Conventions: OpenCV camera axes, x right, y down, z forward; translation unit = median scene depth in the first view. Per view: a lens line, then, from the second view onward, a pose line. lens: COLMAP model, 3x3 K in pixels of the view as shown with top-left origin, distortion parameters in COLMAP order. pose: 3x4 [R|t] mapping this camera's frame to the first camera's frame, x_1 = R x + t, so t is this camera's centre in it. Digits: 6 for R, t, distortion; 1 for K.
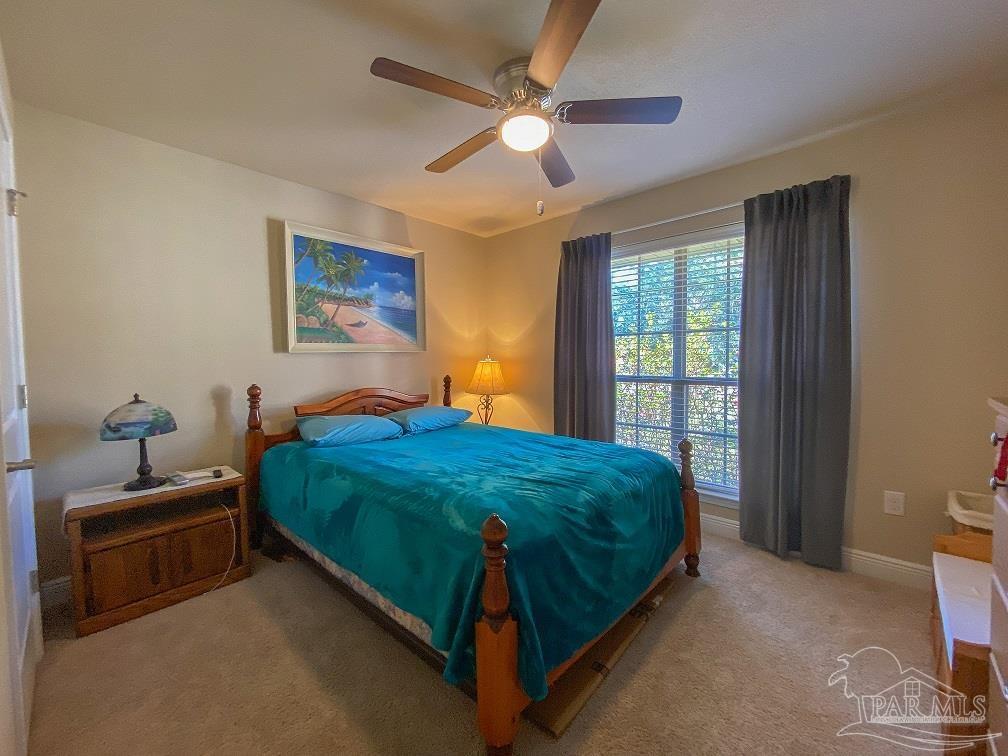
lens RADIAL K [[409.8, 0, 509.3], [0, 409.8, 377.6], [0, 0, 1]] dist [0.007032, -0.000510]
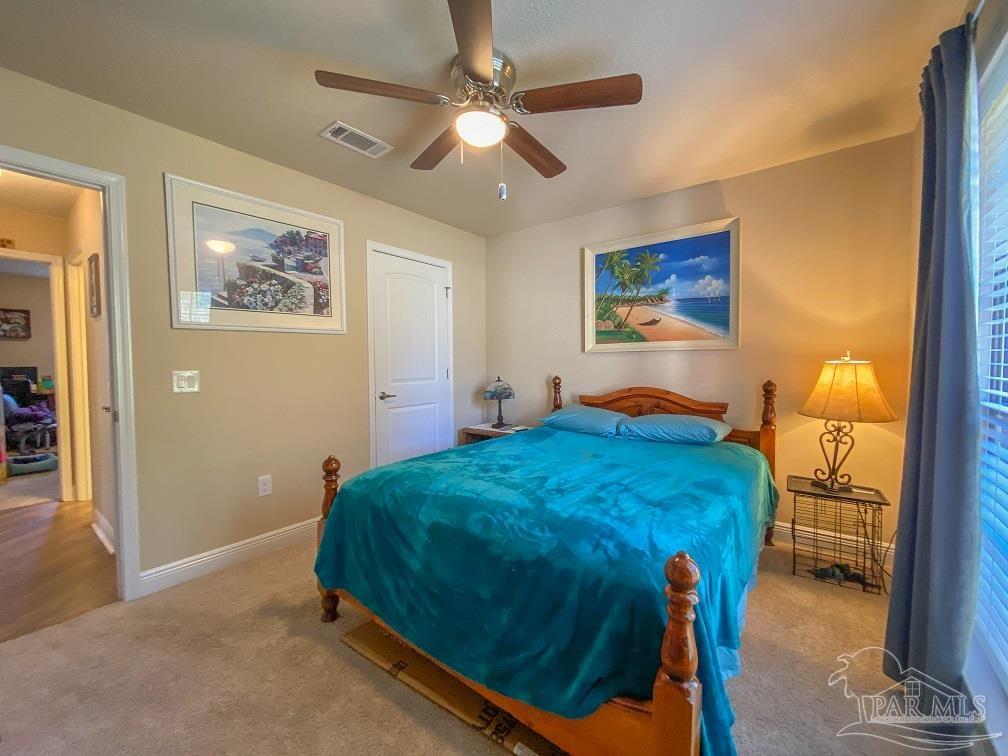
lens RADIAL K [[409.8, 0, 502.8], [0, 409.8, 377.2], [0, 0, 1]] dist [0.007032, -0.000510]
pose [[0.065875, 0.052775, -0.996431, 0.610122], [-0.040344, 0.997925, 0.050187, -0.033483], [0.997012, 0.036894, 0.067868, 0.587208]]
